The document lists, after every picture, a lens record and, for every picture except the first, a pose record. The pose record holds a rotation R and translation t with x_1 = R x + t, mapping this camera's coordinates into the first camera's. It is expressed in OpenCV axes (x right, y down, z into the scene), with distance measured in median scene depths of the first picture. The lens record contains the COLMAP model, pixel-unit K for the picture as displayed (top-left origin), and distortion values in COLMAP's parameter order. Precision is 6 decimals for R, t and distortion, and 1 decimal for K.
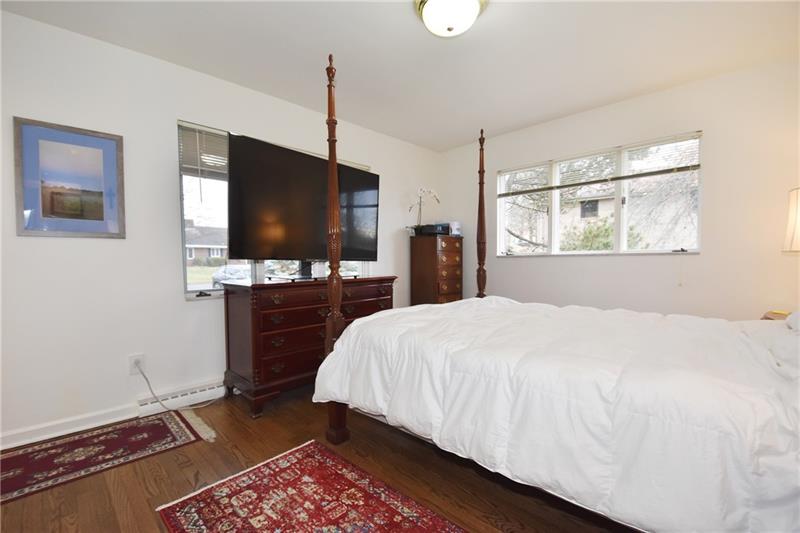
lens RADIAL K [[363.5, 0, 398.7], [0, 363.5, 277.1], [0, 0, 1]] dist [-0.010556, -0.000485]
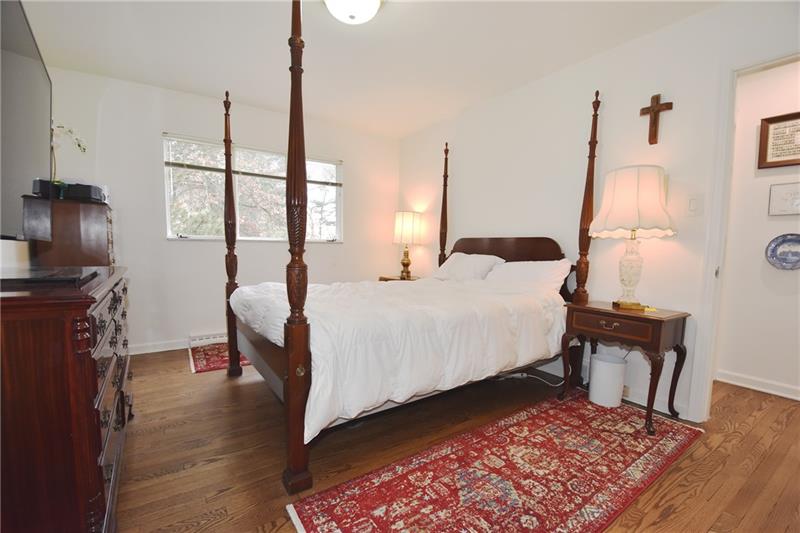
lens RADIAL K [[363.5, 0, 398.7], [0, 363.5, 277.1], [0, 0, 1]] dist [-0.010556, -0.000485]
pose [[0.167019, -0.066207, 0.983728, -0.861761], [0.025257, 0.997703, 0.062859, -0.017130], [-0.985630, 0.014348, 0.168307, 0.690330]]
